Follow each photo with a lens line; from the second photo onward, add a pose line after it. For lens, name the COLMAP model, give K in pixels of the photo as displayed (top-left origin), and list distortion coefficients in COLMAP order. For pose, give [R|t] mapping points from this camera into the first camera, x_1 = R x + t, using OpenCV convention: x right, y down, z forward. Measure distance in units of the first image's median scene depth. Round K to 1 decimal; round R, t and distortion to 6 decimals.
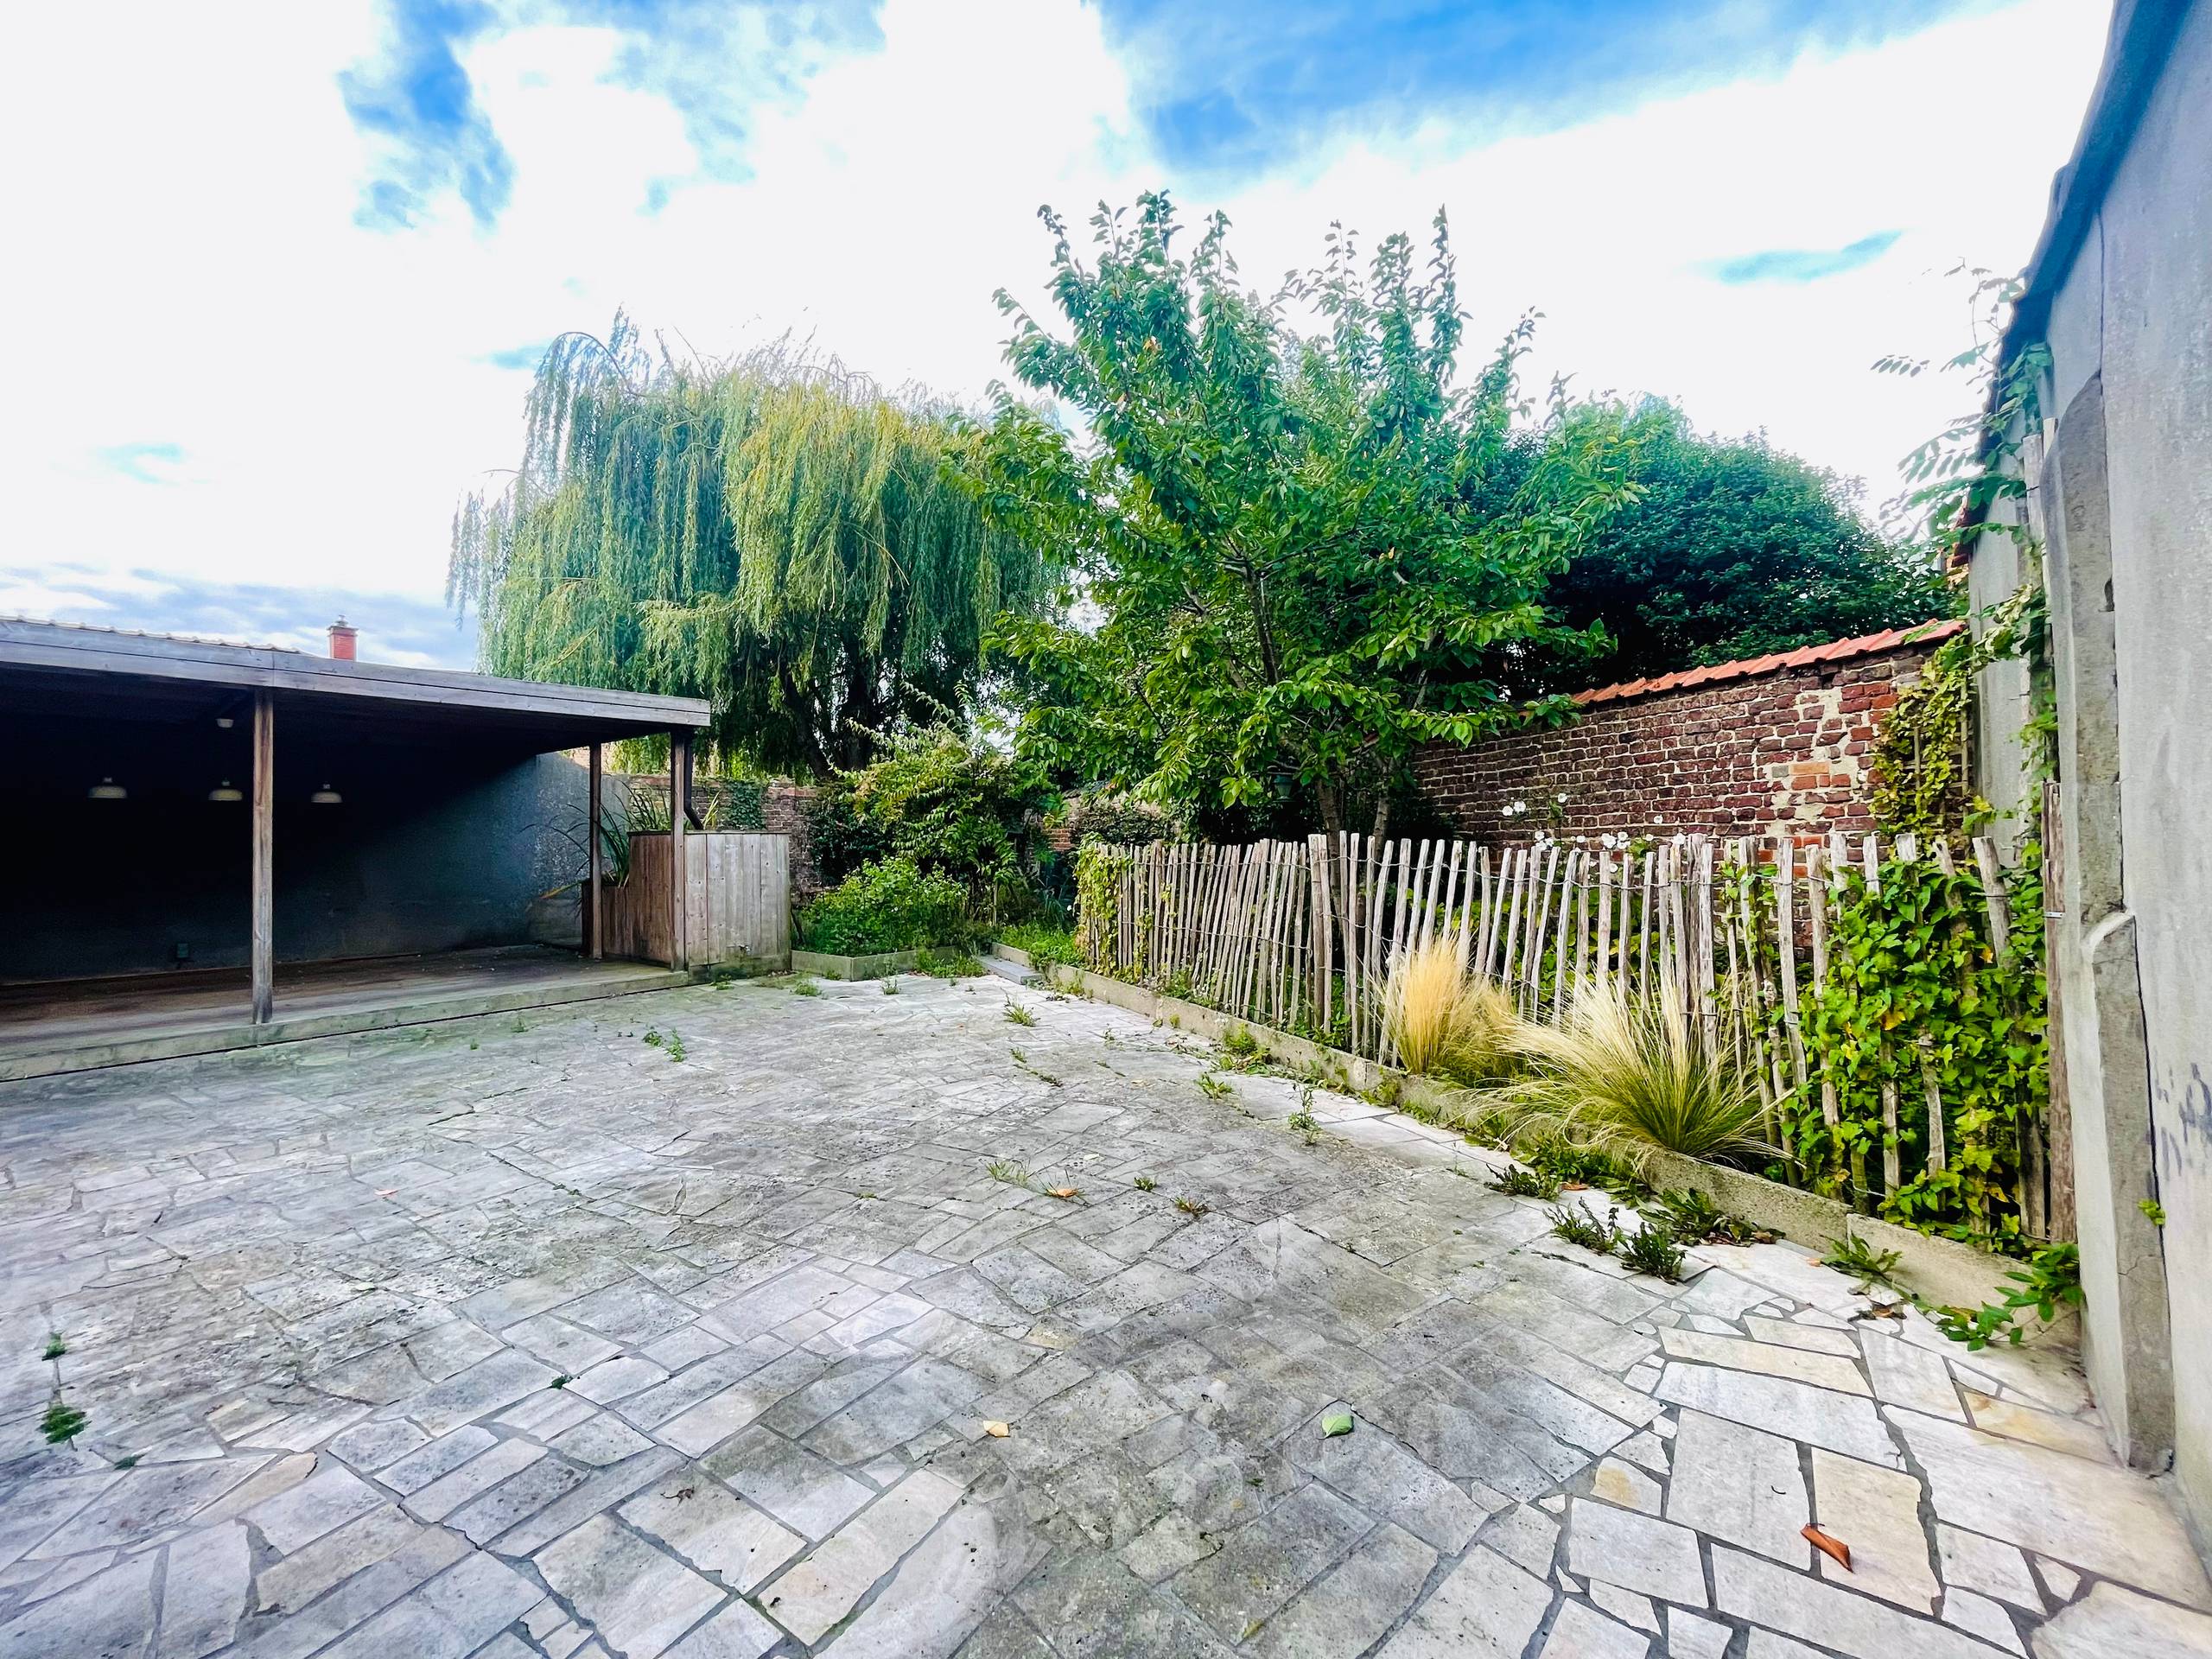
lens RADIAL K [[887.7, 0, 1103.8], [0, 887.7, 825.4], [0, 0, 1]] dist [-0.002003, -0.000038]
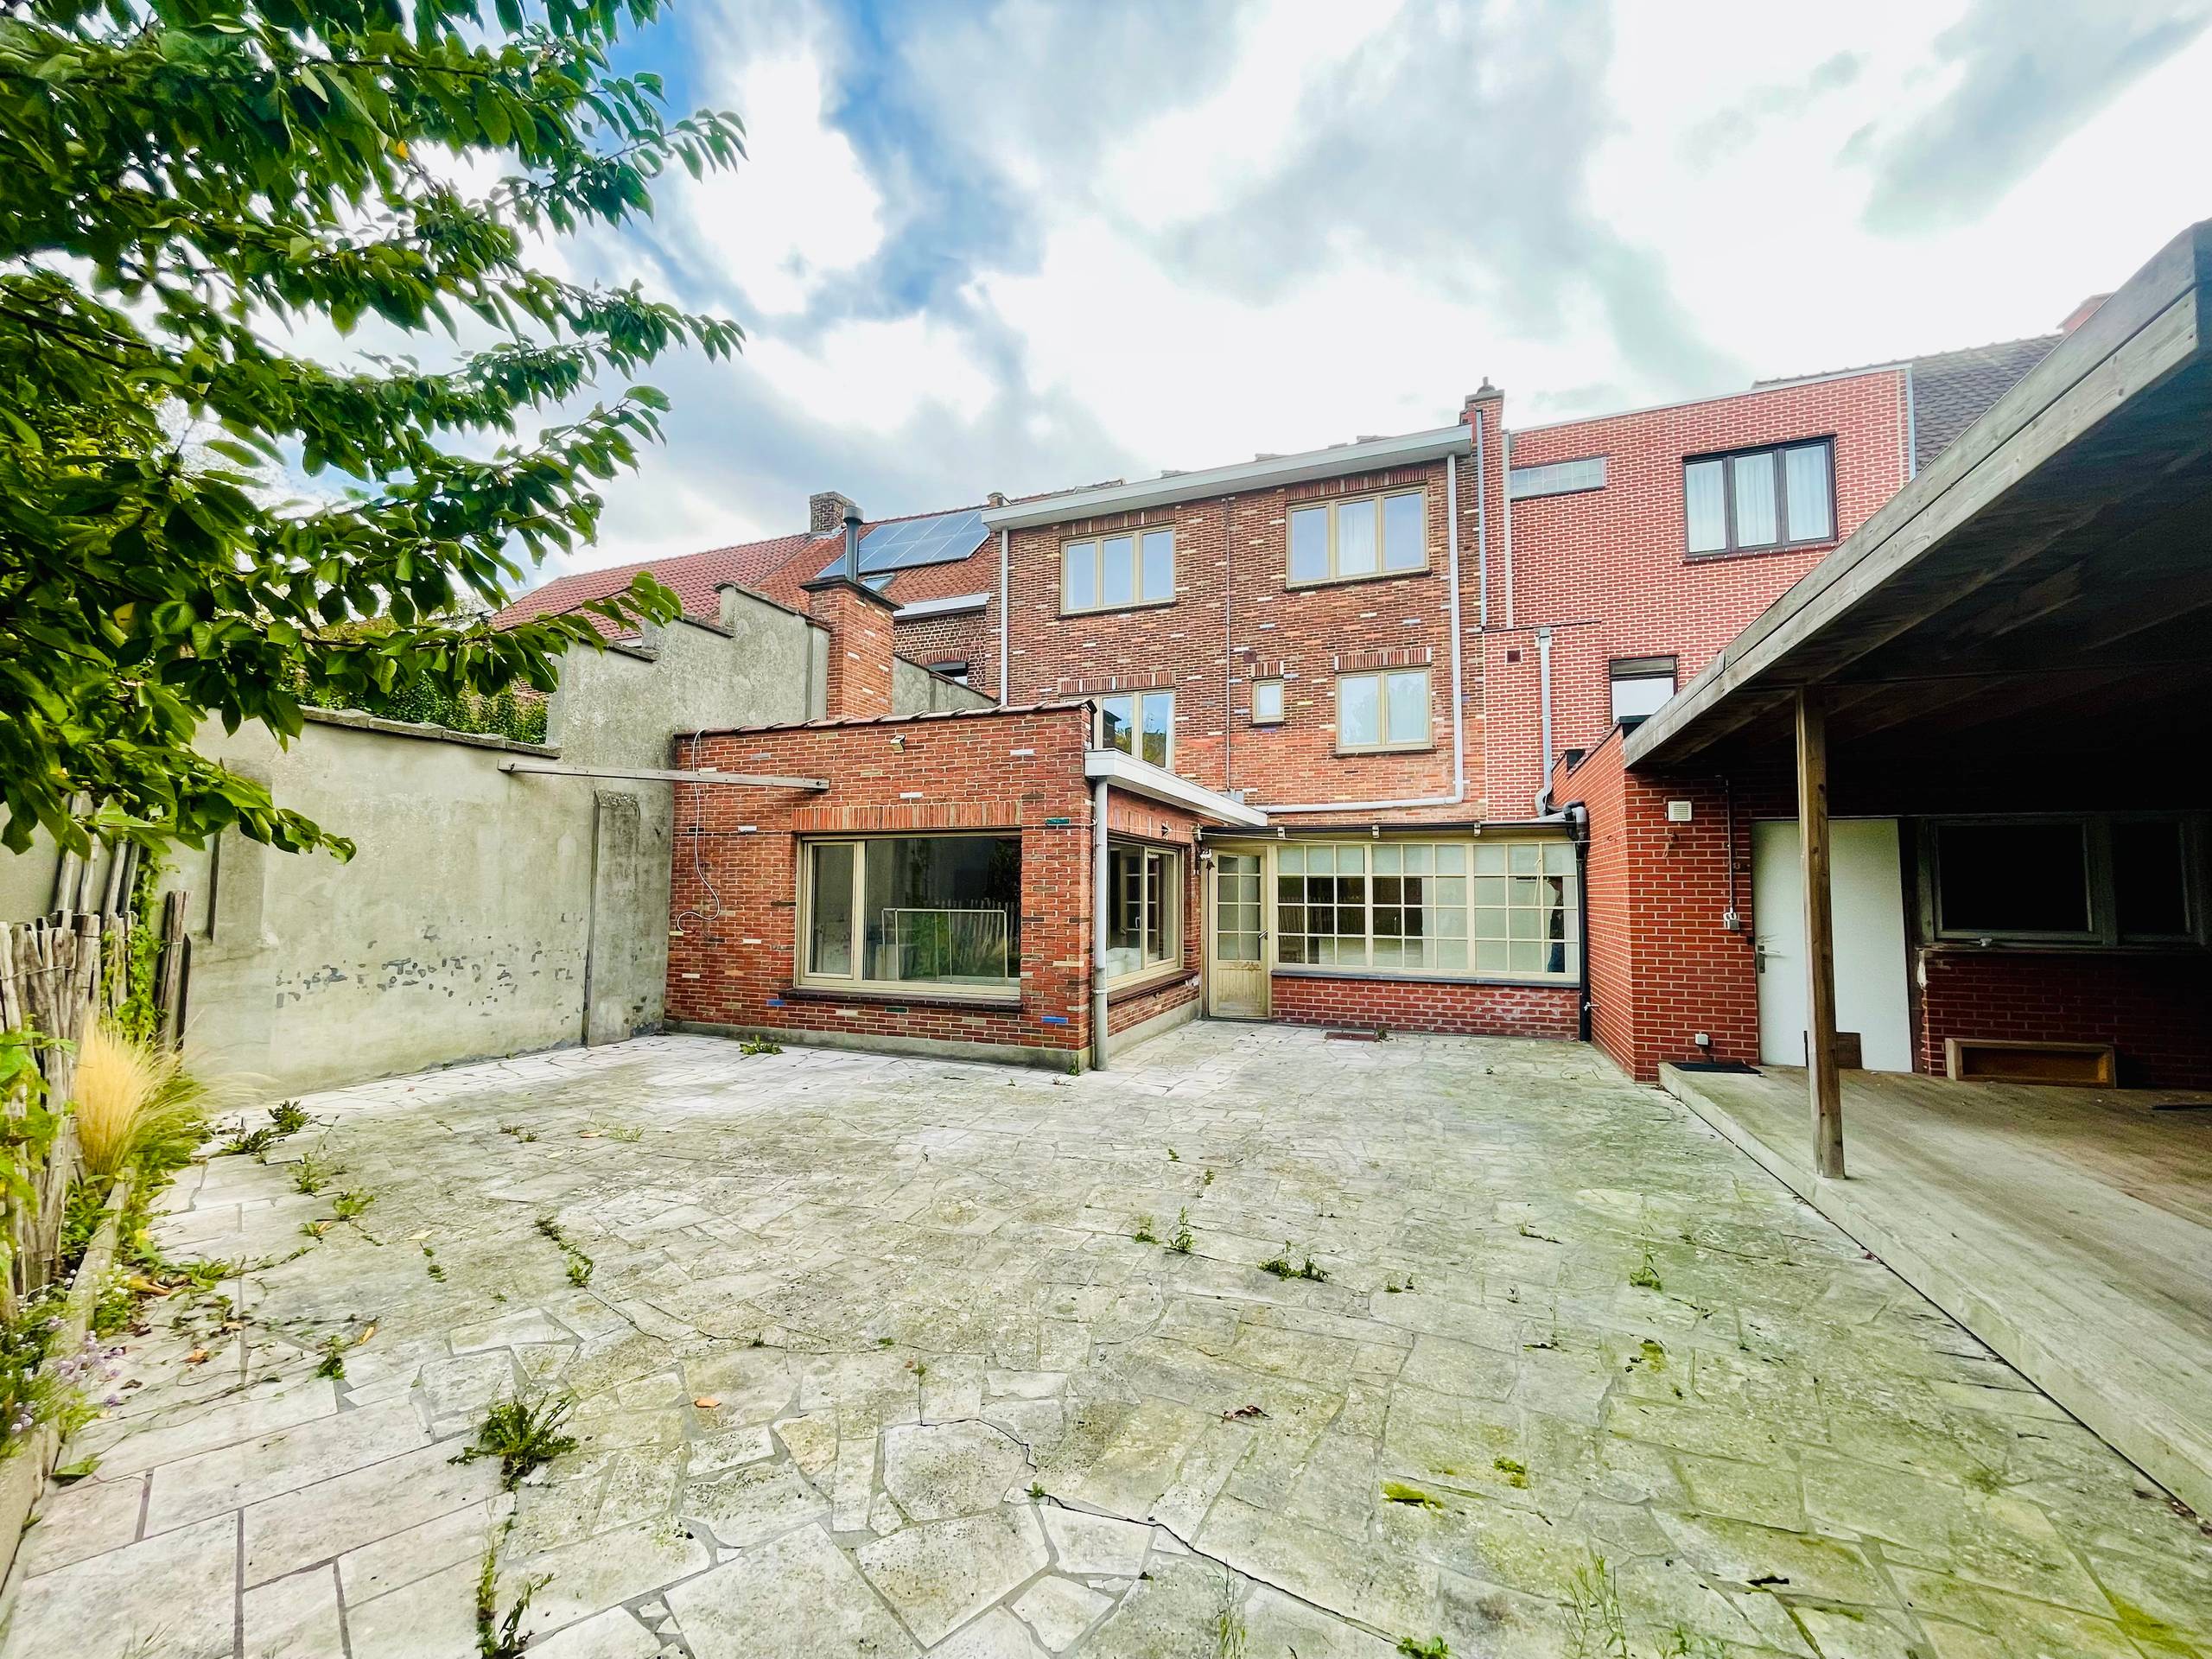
lens RADIAL K [[887.7, 0, 1106.2], [0, 887.7, 833.8], [0, 0, 1]] dist [-0.002003, -0.000038]
pose [[-0.943603, -0.012459, -0.330844, -0.305900], [0.013307, 0.997057, -0.075501, 0.008025], [0.330811, -0.075646, -0.940660, 2.255643]]
